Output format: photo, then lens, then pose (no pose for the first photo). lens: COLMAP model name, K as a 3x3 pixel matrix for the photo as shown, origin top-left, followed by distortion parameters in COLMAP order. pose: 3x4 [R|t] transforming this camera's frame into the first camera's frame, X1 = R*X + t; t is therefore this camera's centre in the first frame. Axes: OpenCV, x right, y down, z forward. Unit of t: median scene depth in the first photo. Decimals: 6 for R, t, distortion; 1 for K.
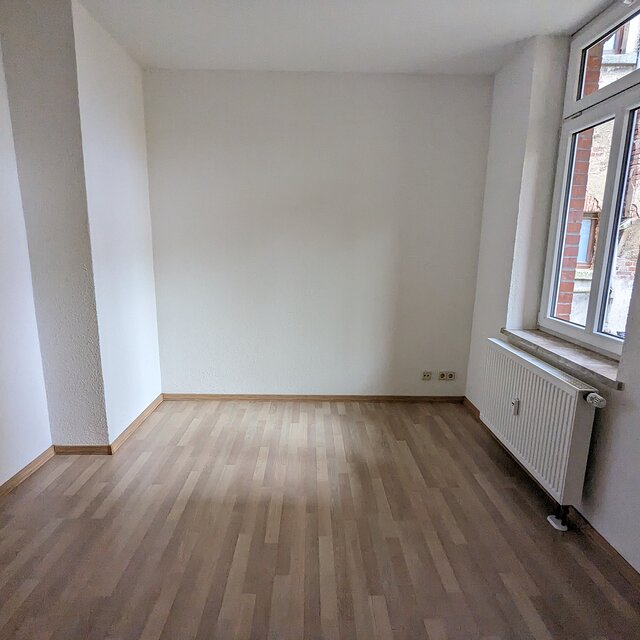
lens RADIAL K [[407.2, 0, 320.0], [0, 407.2, 320.0], [0, 0, 1]] dist [-0.007241, -0.004001]
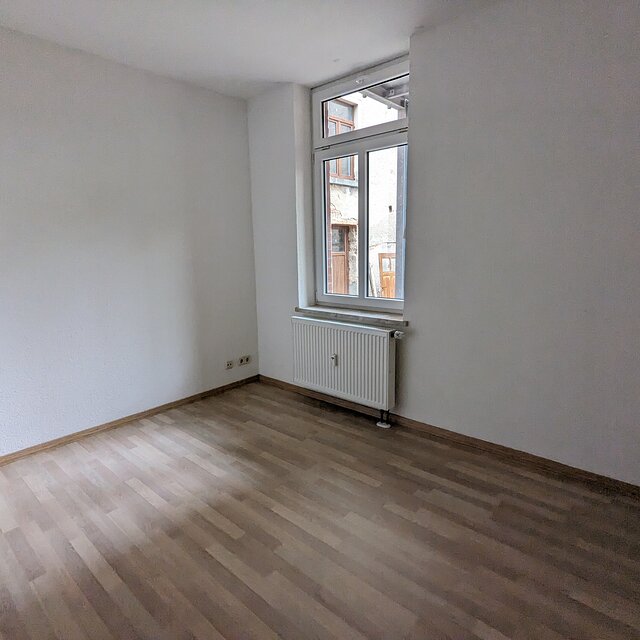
lens RADIAL K [[407.2, 0, 320.0], [0, 407.2, 320.0], [0, 0, 1]] dist [-0.007241, -0.004001]
pose [[0.673453, -0.164157, 0.720773, -0.428637], [0.173283, 0.982921, 0.061955, -0.008428], [-0.718634, 0.083174, 0.690397, 0.074381]]
